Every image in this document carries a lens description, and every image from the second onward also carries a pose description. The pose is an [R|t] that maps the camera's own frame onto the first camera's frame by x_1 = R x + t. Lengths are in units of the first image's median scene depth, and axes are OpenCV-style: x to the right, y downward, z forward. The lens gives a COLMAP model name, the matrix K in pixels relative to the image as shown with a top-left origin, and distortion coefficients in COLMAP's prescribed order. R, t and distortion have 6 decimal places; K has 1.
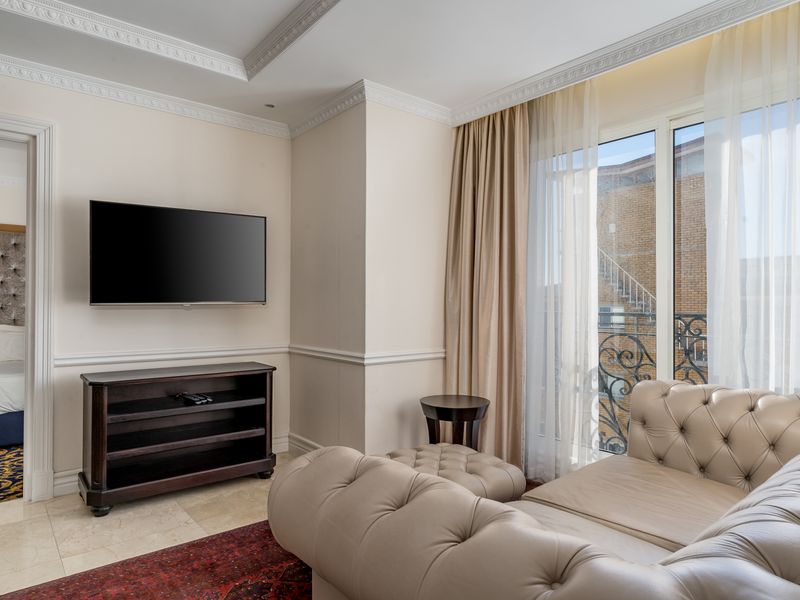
lens RADIAL K [[508.6, 0, 400.0], [0, 508.6, 300.0], [0, 0, 1]] dist [-0.000748, -0.000023]
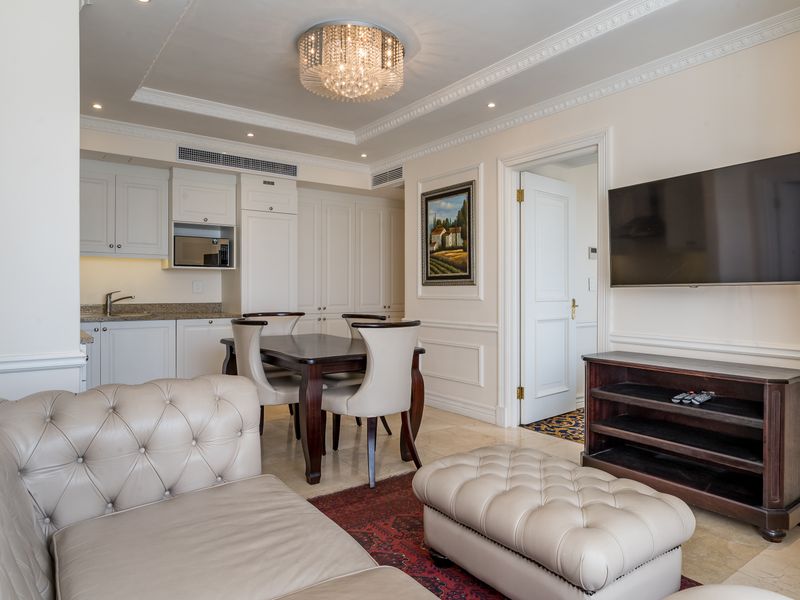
lens RADIAL K [[508.6, 0, 400.0], [0, 508.6, 300.0], [0, 0, 1]] dist [-0.000748, -0.000023]
pose [[-0.056820, 0.021261, -0.998158, 0.478631], [0.004147, 0.999770, 0.021059, 0.010909], [0.998376, -0.002943, -0.056895, 0.576797]]
